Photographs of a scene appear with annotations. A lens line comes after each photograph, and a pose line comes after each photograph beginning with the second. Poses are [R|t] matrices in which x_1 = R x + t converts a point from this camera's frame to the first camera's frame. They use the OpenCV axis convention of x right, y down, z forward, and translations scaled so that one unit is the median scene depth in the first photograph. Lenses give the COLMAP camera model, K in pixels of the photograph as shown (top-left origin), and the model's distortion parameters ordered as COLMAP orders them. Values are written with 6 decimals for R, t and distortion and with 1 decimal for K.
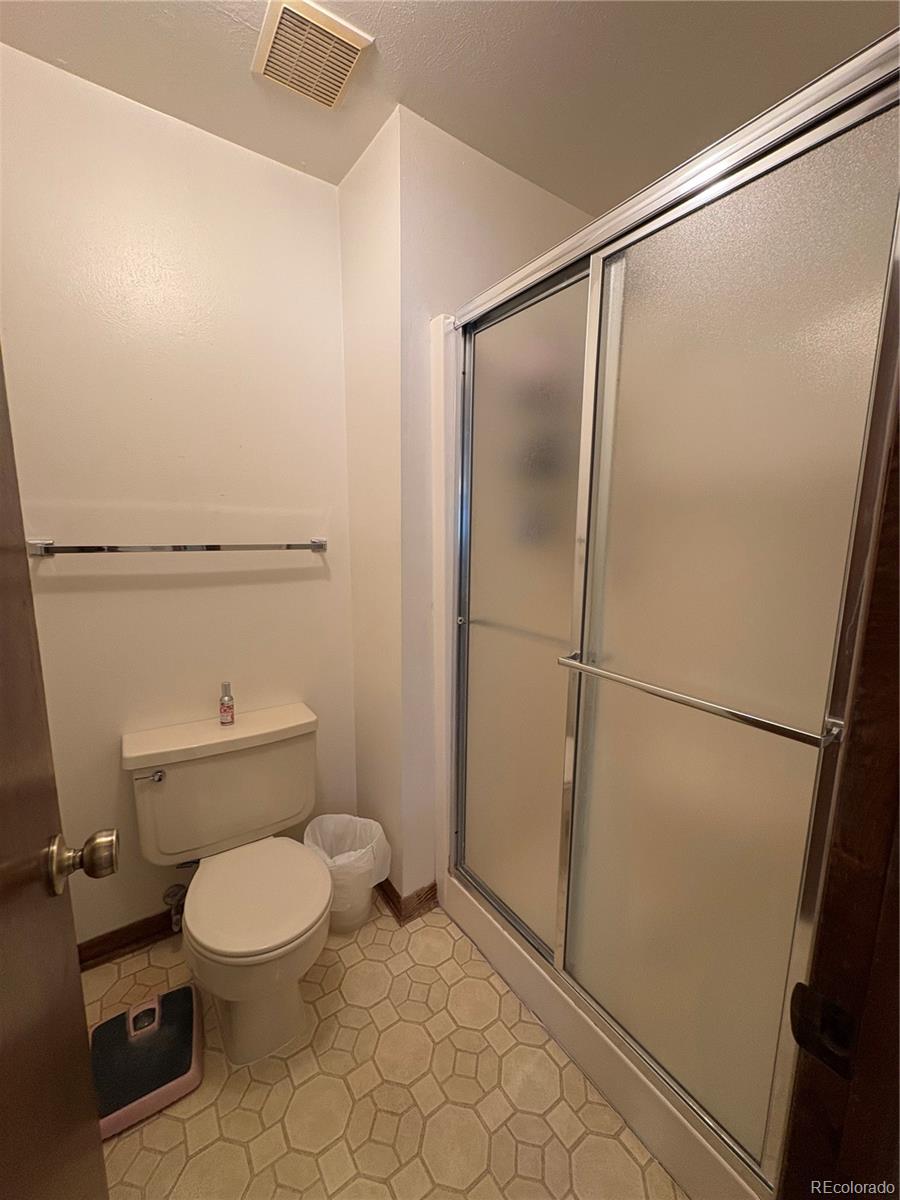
lens RADIAL K [[477.5, 0, 448.0], [0, 477.5, 600.0], [0, 0, 1]] dist [-0.001717, 0.001063]
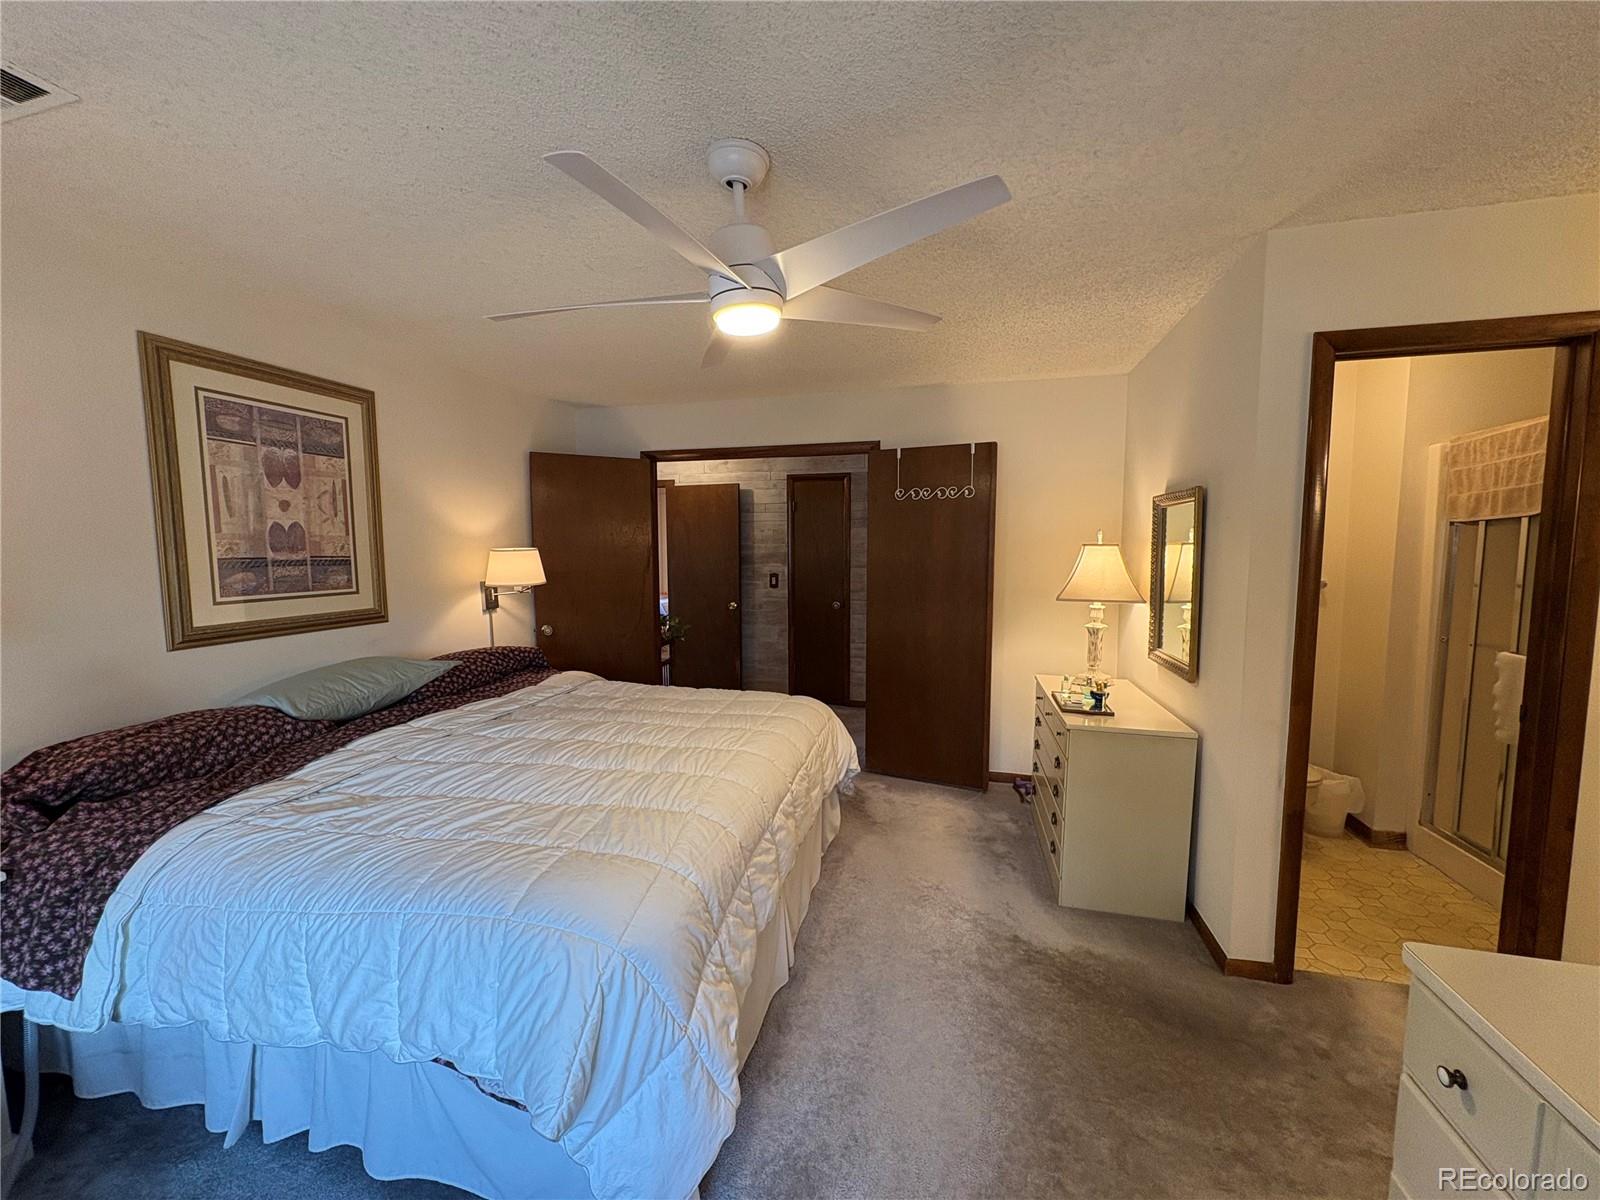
lens RADIAL K [[636.6, 0, 802.5], [0, 636.6, 604.8], [0, 0, 1]] dist [-0.001717, 0.001063]
pose [[0.664568, 0.050945, -0.745489, 0.153101], [-0.110385, 0.993420, -0.030516, 0.195933], [0.739030, 0.102571, 0.665819, -1.598422]]
